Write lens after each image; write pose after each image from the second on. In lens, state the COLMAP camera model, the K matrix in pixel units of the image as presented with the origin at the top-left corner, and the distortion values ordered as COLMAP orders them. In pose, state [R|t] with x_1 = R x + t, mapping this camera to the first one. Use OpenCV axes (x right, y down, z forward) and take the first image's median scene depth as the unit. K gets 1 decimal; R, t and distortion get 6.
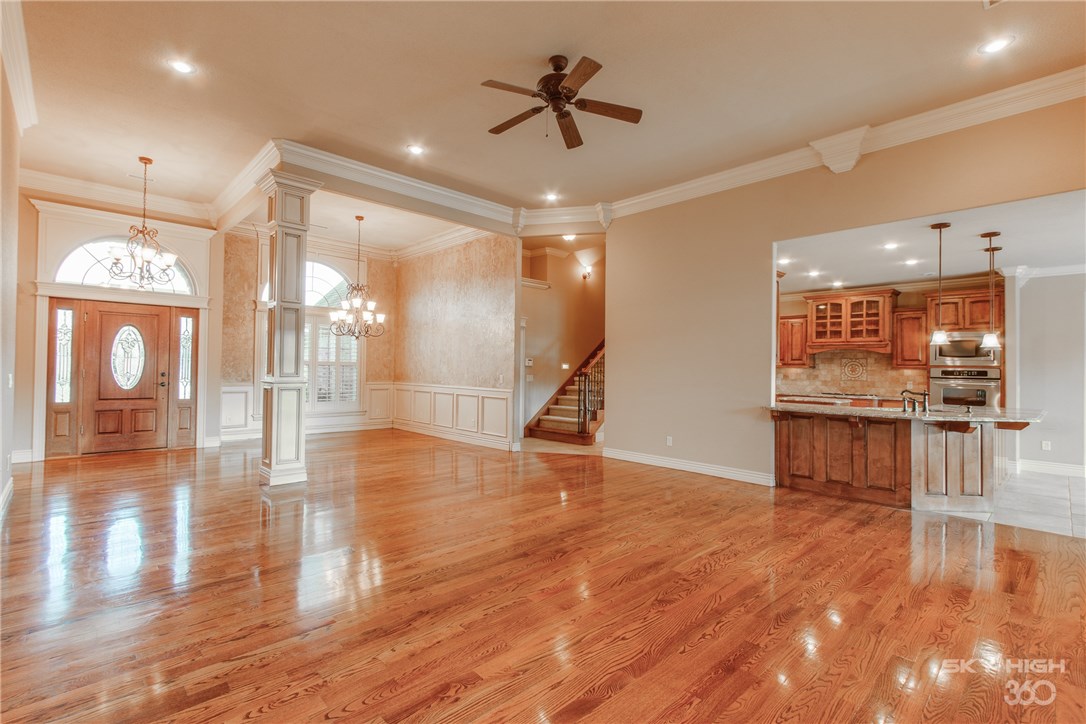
lens RADIAL K [[497.3, 0, 522.9], [0, 497.3, 361.5], [0, 0, 1]] dist [-0.001238, 0.002307]
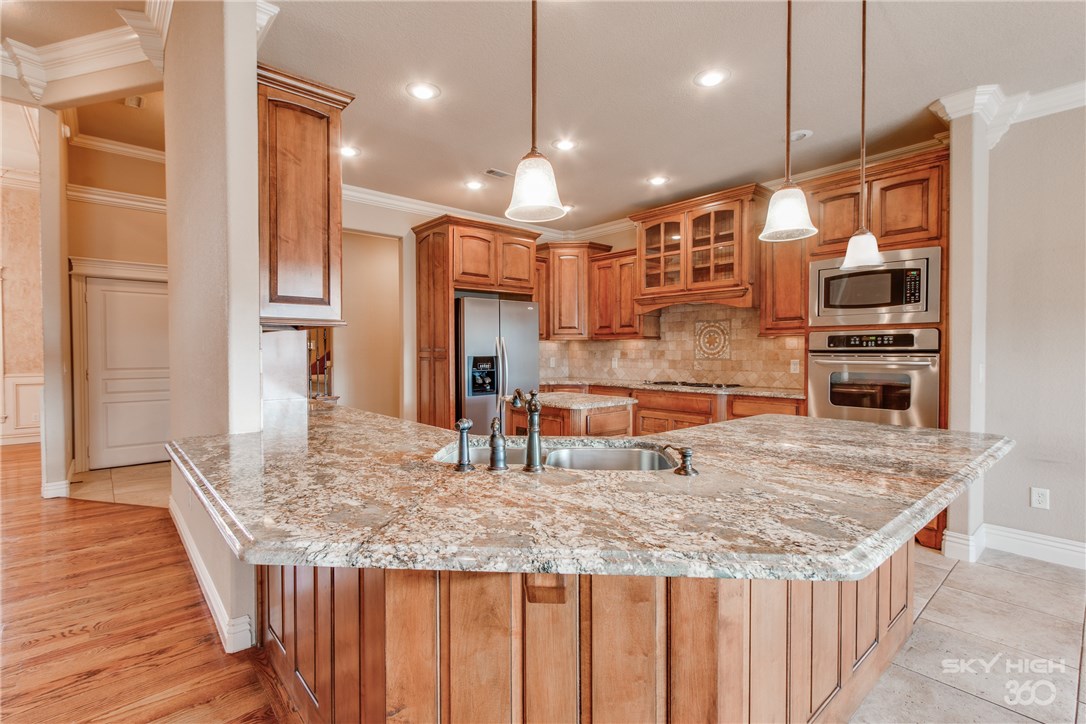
lens RADIAL K [[497.3, 0, 522.4], [0, 497.3, 361.4], [0, 0, 1]] dist [-0.001238, 0.002307]
pose [[0.998780, -0.017137, -0.046312, 0.563031], [0.018683, 0.999276, 0.033148, 0.021008], [0.045711, -0.033973, 0.998377, 0.495874]]
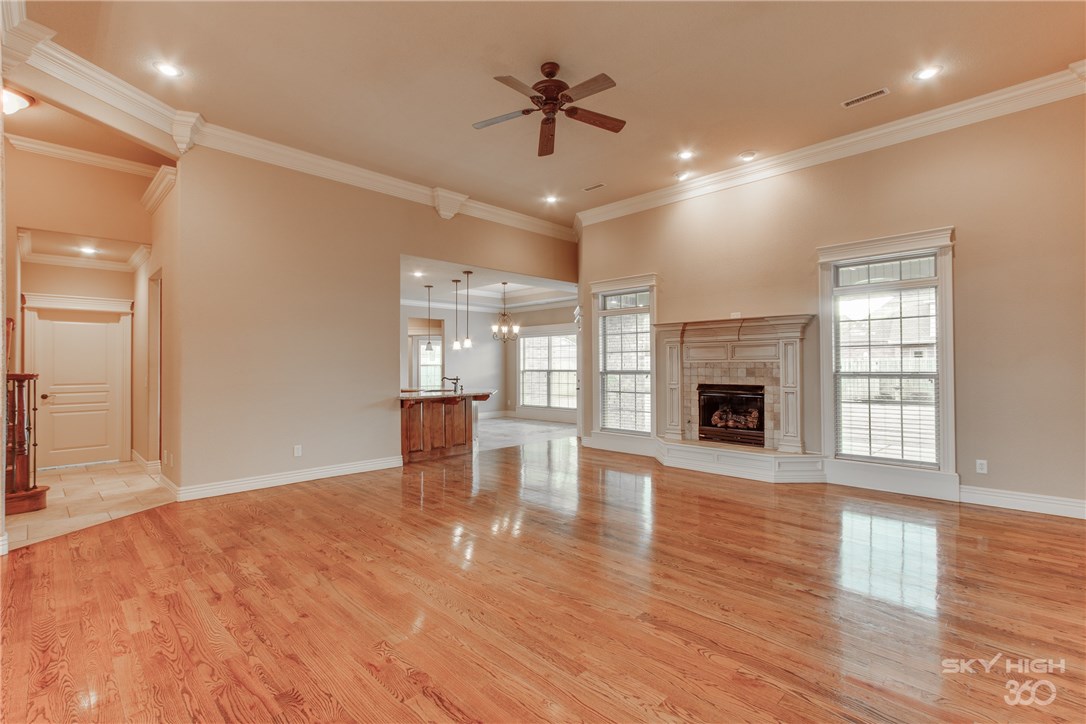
lens RADIAL K [[497.3, 0, 534.4], [0, 497.3, 364.5], [0, 0, 1]] dist [-0.001238, 0.002307]
pose [[-0.035609, -0.012146, 0.999292, -0.510387], [-0.008485, 0.999894, 0.011851, -0.000549], [-0.999330, -0.008057, -0.035708, 0.564773]]
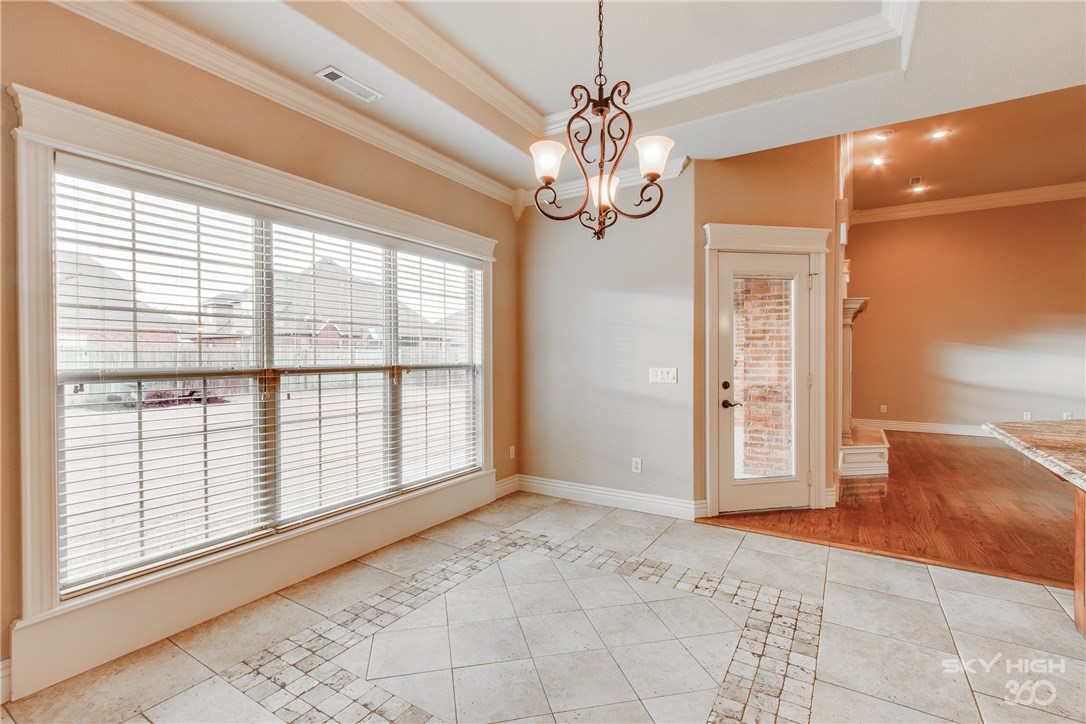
lens RADIAL K [[497.3, 0, 543.6], [0, 497.3, 363.7], [0, 0, 1]] dist [-0.001238, 0.002307]
pose [[-0.965621, -0.011790, -0.259688, 1.229388], [-0.009158, 0.999894, -0.011345, 0.040405], [0.259794, -0.008576, -0.965626, 0.989761]]
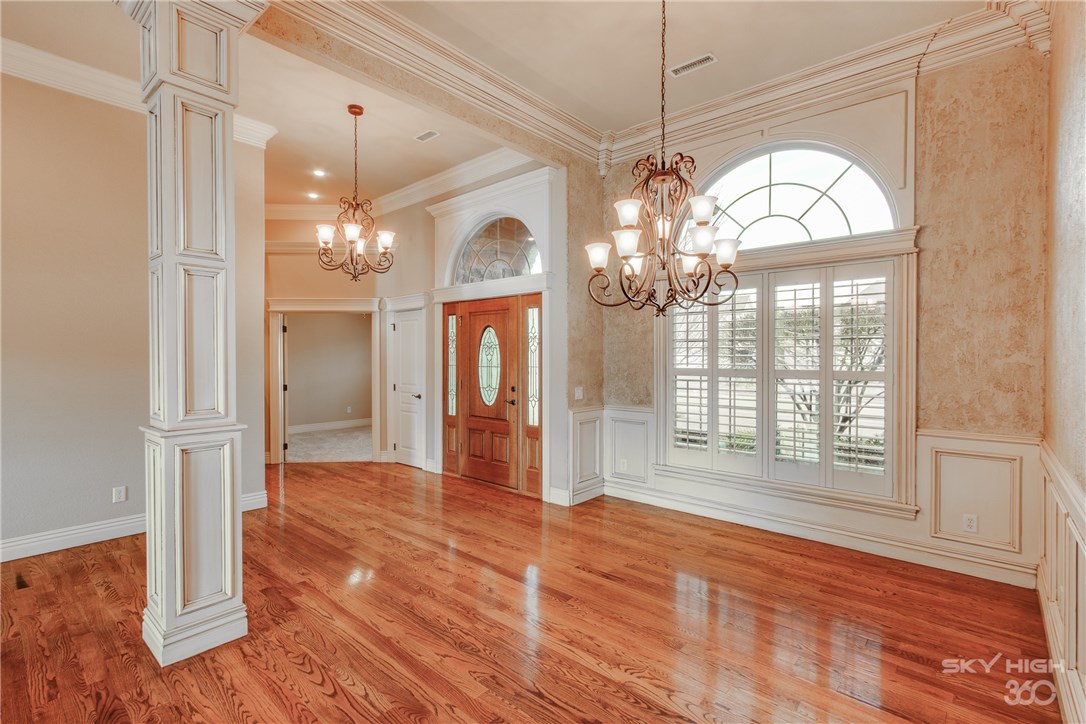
lens RADIAL K [[497.3, 0, 543.4], [0, 497.3, 359.7], [0, 0, 1]] dist [-0.001238, 0.002307]
pose [[0.096111, -0.006938, -0.995346, 0.016463], [0.012306, 0.999908, -0.005782, -0.011986], [0.995295, -0.011693, 0.096188, 0.957774]]
